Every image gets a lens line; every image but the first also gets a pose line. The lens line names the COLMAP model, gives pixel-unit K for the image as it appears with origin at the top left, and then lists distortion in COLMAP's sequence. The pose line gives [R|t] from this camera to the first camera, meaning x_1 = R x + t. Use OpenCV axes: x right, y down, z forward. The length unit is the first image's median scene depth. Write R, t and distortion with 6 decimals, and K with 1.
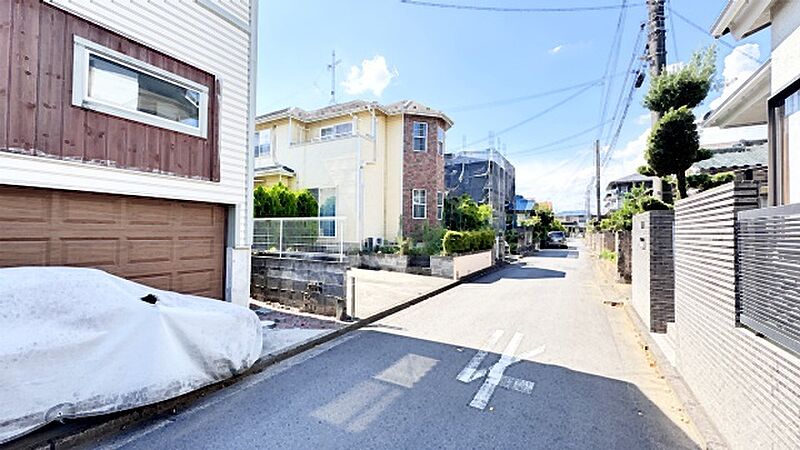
lens RADIAL K [[321.8, 0, 400.8], [0, 321.8, 224.0], [0, 0, 1]] dist [-0.000029, 0.000122]
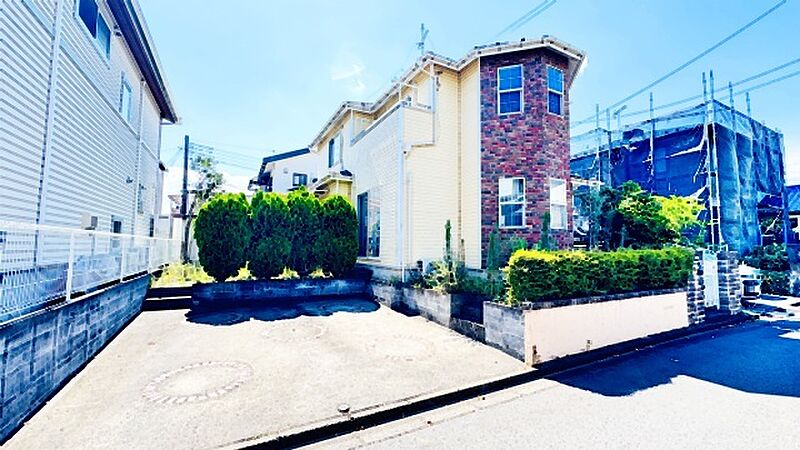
lens RADIAL K [[321.8, 0, 400.8], [0, 321.8, 224.0], [0, 0, 1]] dist [-0.000029, 0.000122]
pose [[0.845301, -0.040663, -0.532741, 0.197406], [0.012881, 0.998361, -0.055765, 0.005707], [0.534135, 0.040276, 0.844439, 0.407179]]
